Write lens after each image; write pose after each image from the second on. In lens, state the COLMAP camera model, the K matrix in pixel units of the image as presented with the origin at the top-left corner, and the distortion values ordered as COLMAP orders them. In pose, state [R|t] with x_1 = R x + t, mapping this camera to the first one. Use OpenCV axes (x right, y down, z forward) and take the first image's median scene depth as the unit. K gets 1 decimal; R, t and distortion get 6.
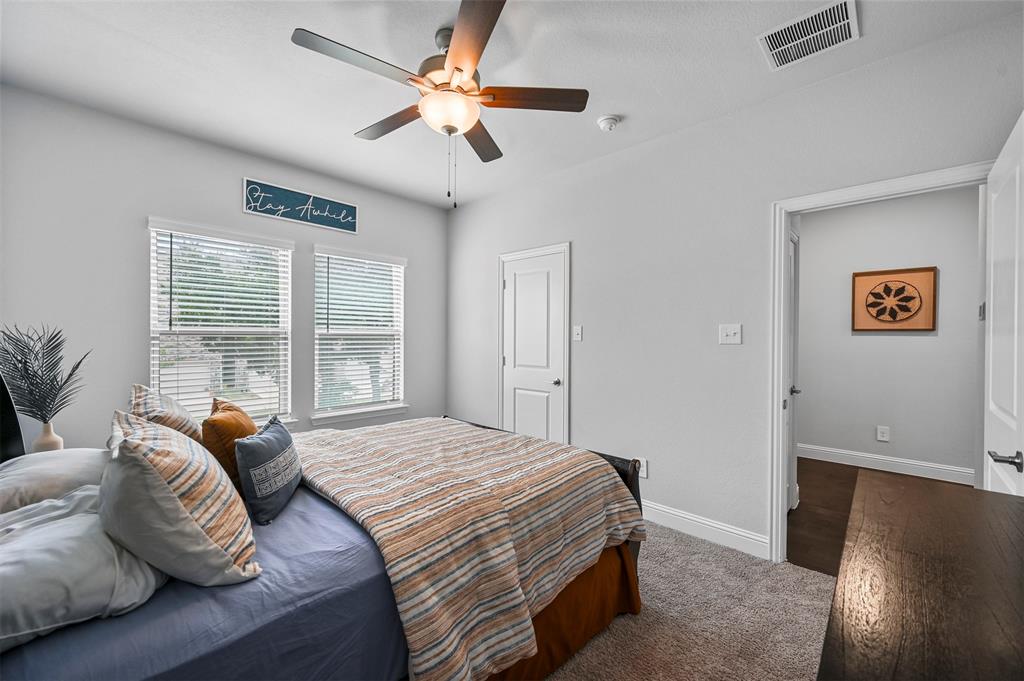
lens RADIAL K [[404.2, 0, 516.1], [0, 404.2, 339.8], [0, 0, 1]] dist [-0.000506, 0.000757]
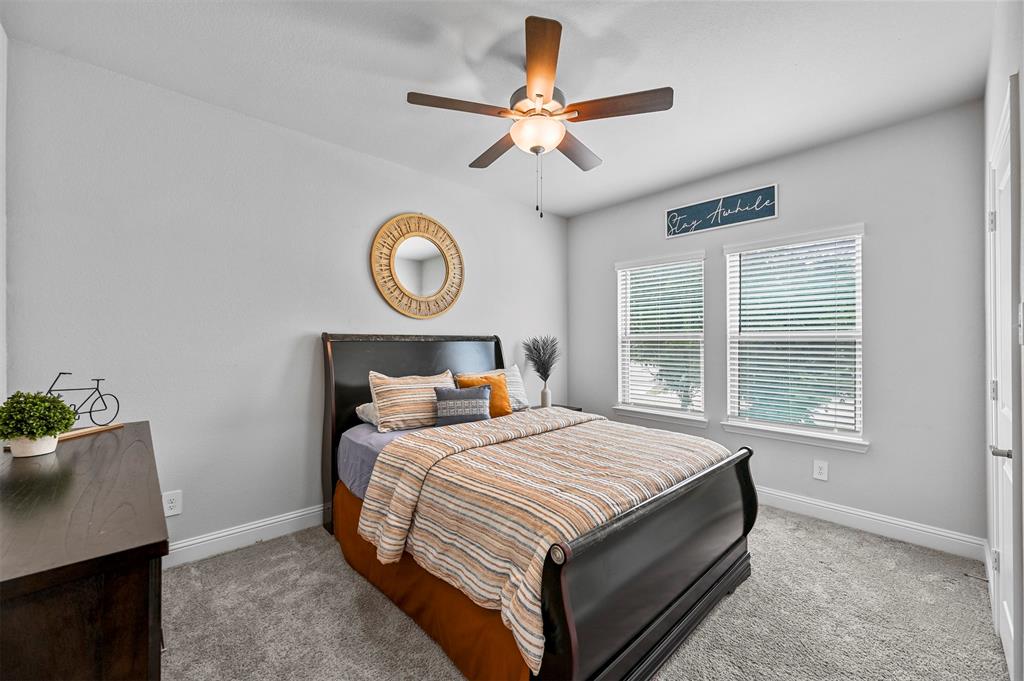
lens RADIAL K [[404.2, 0, 516.0], [0, 404.2, 340.0], [0, 0, 1]] dist [-0.000506, 0.000757]
pose [[-0.072030, -0.008174, -0.997369, 0.840032], [-0.007530, 0.999942, -0.007651, 0.006656], [0.997374, 0.006959, -0.072087, 0.923474]]
